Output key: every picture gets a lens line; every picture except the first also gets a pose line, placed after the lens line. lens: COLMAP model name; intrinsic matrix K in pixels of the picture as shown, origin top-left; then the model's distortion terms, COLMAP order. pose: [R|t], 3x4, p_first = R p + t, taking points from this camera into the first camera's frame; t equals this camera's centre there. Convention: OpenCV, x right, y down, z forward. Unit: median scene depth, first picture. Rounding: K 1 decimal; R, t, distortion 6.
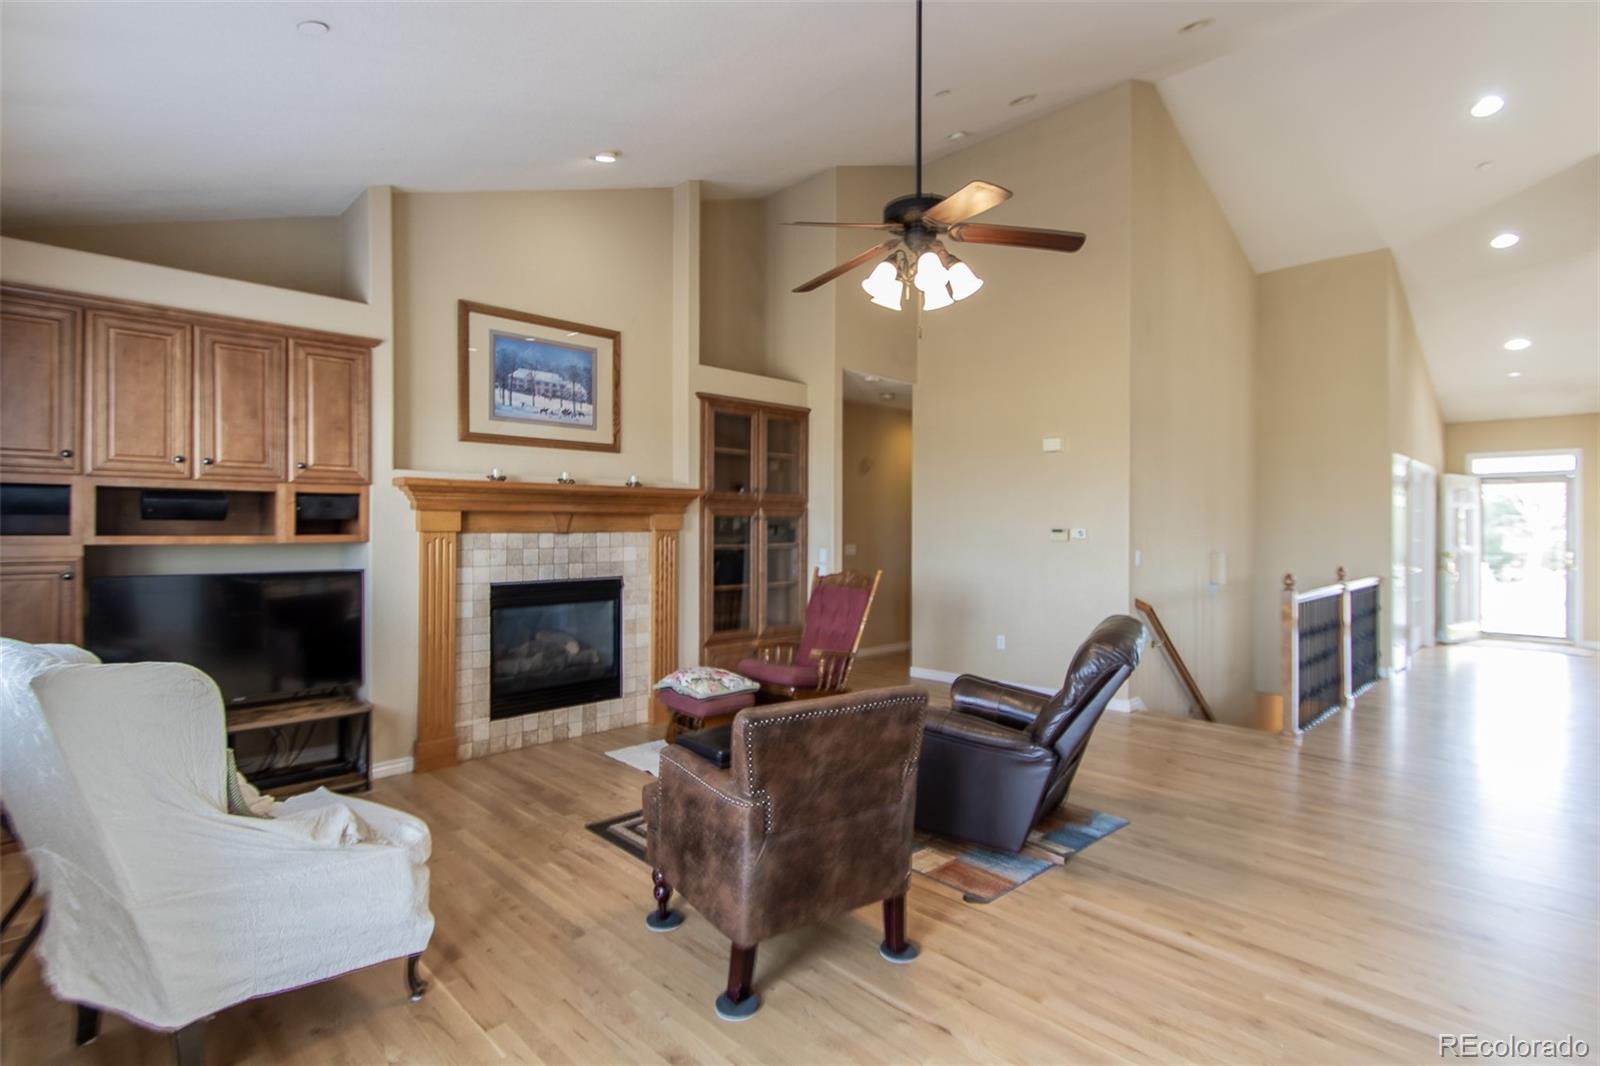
lens RADIAL K [[772.0, 0, 797.8], [0, 772.0, 525.9], [0, 0, 1]] dist [0.000393, 0.000191]
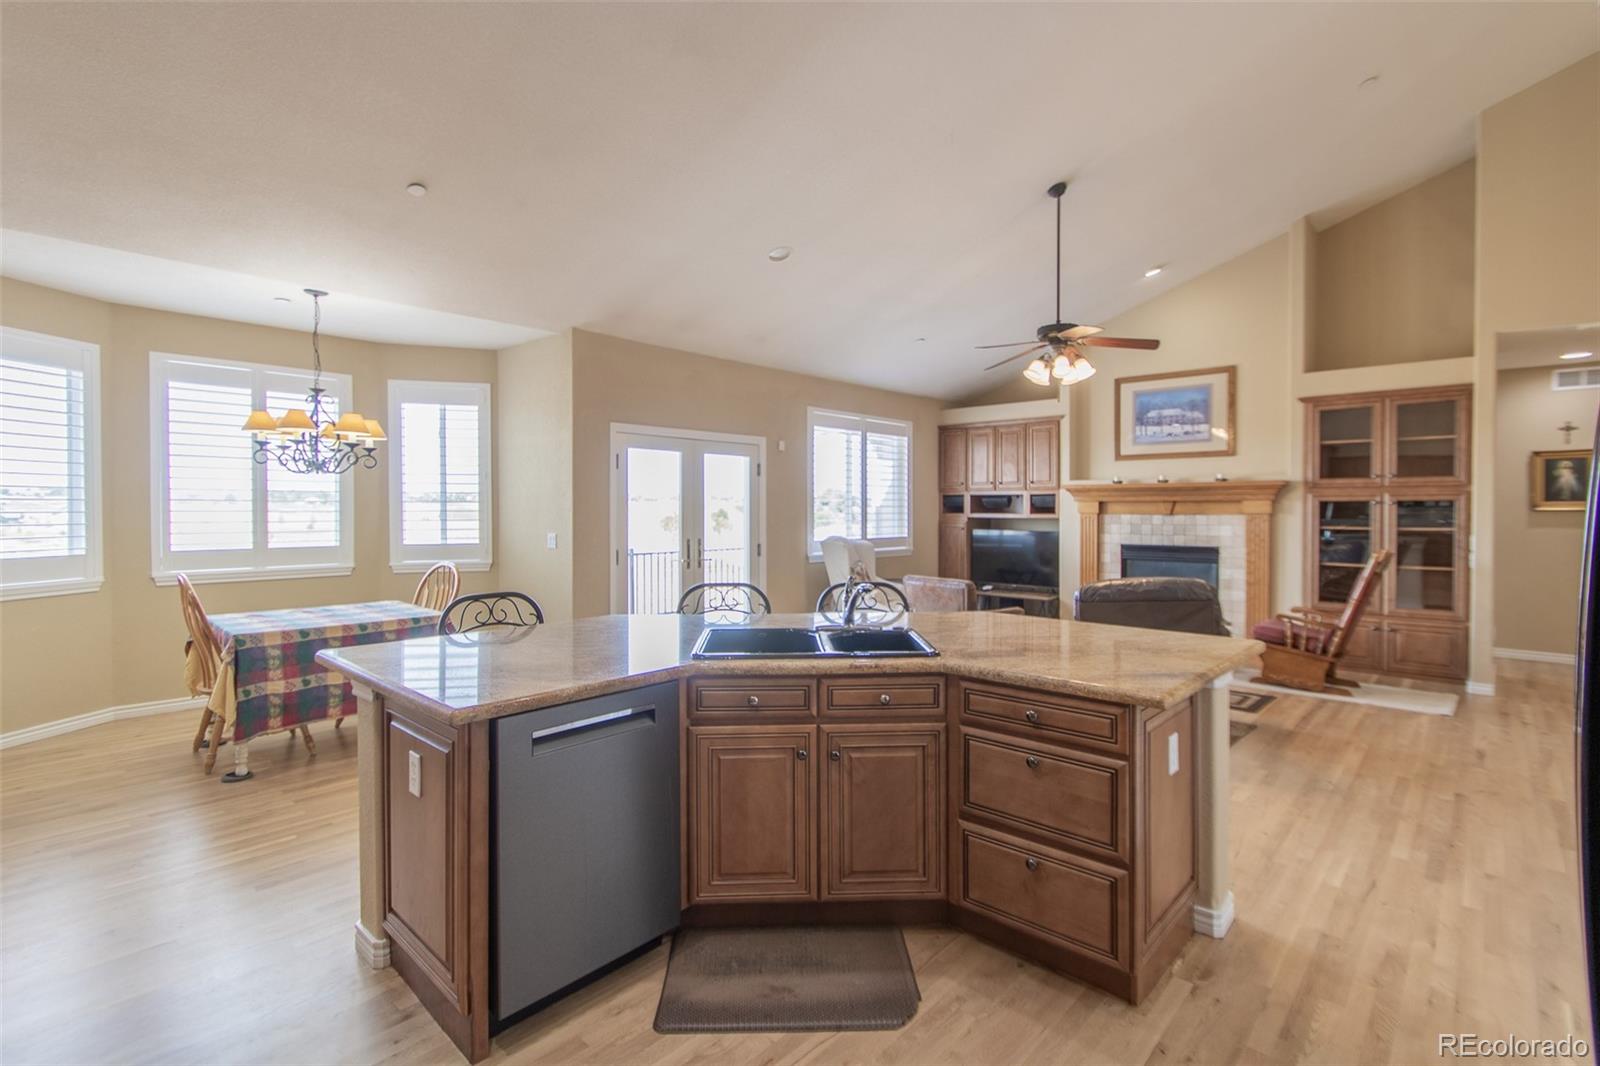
lens RADIAL K [[759.6, 0, 793.2], [0, 759.6, 521.2], [0, 0, 1]] dist [-0.002685, -0.001052]
pose [[0.032774, 0.011756, -0.999394, 1.295416], [-0.003541, 0.999926, 0.011646, 0.007894], [0.999457, 0.003157, 0.032813, 0.235747]]
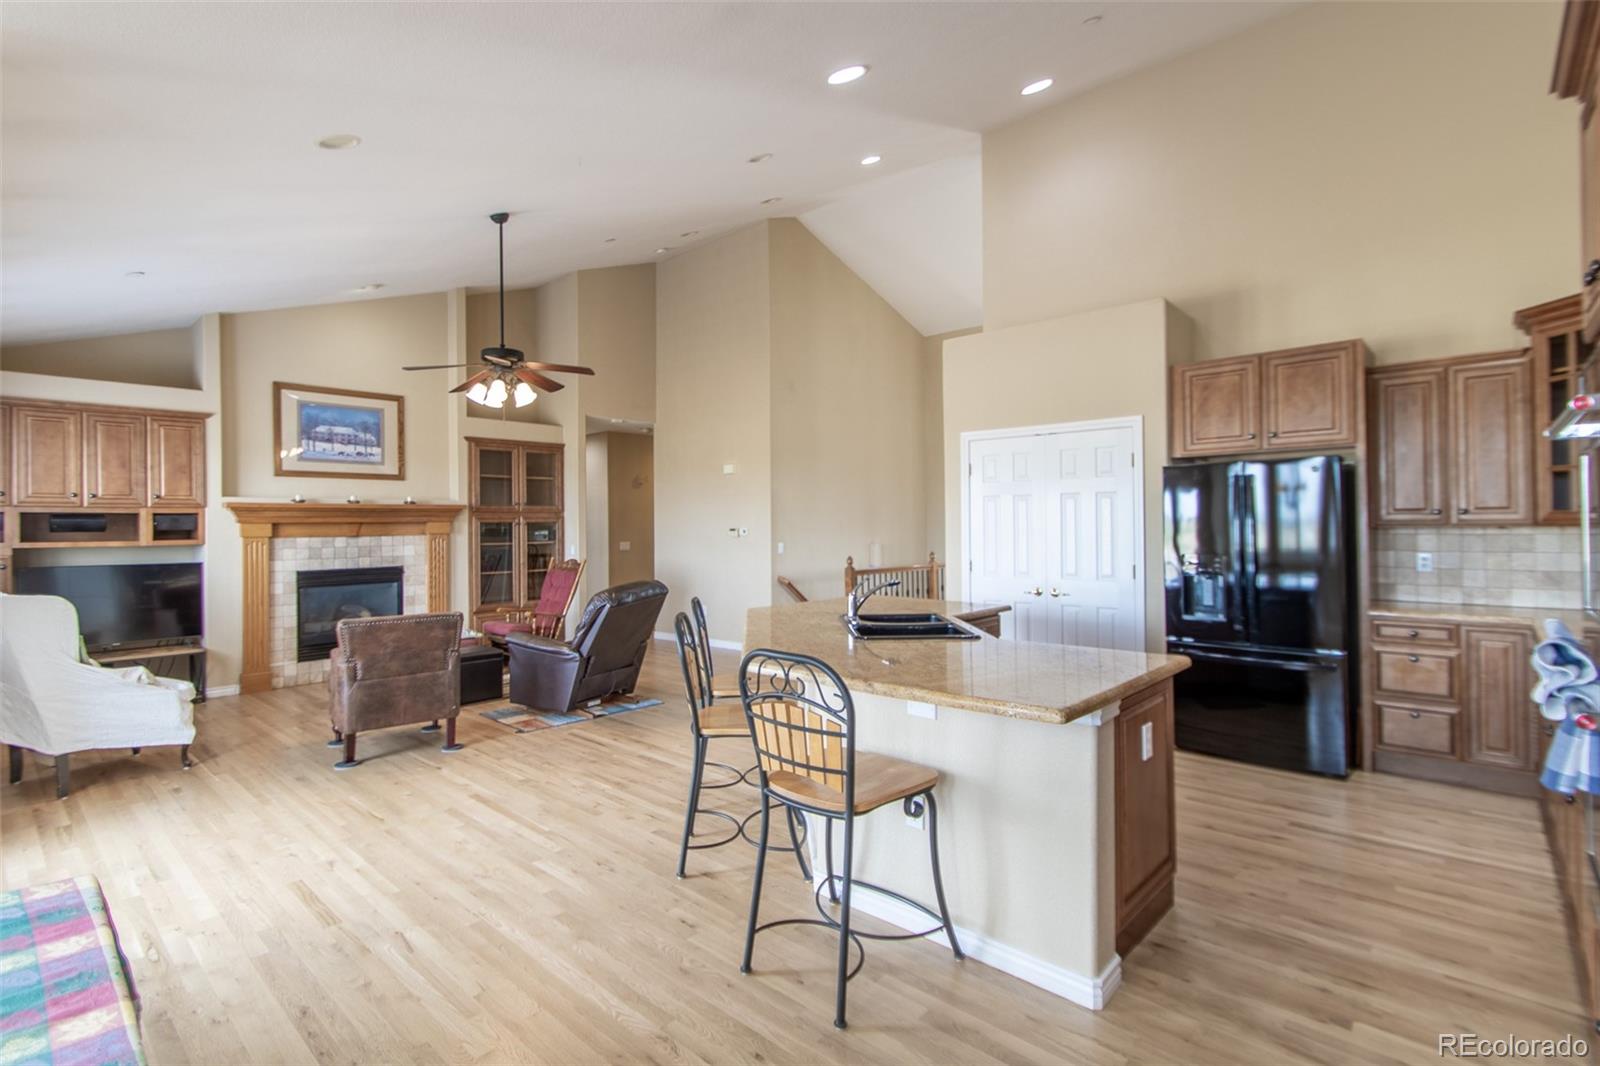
lens RADIAL K [[759.6, 0, 793.2], [0, 759.6, 521.2], [0, 0, 1]] dist [-0.002685, -0.001052]
pose [[0.998452, -0.014934, 0.053572, 0.505731], [0.015310, 0.999861, -0.006617, 0.002196], [-0.053466, 0.007427, 0.998542, -0.542822]]
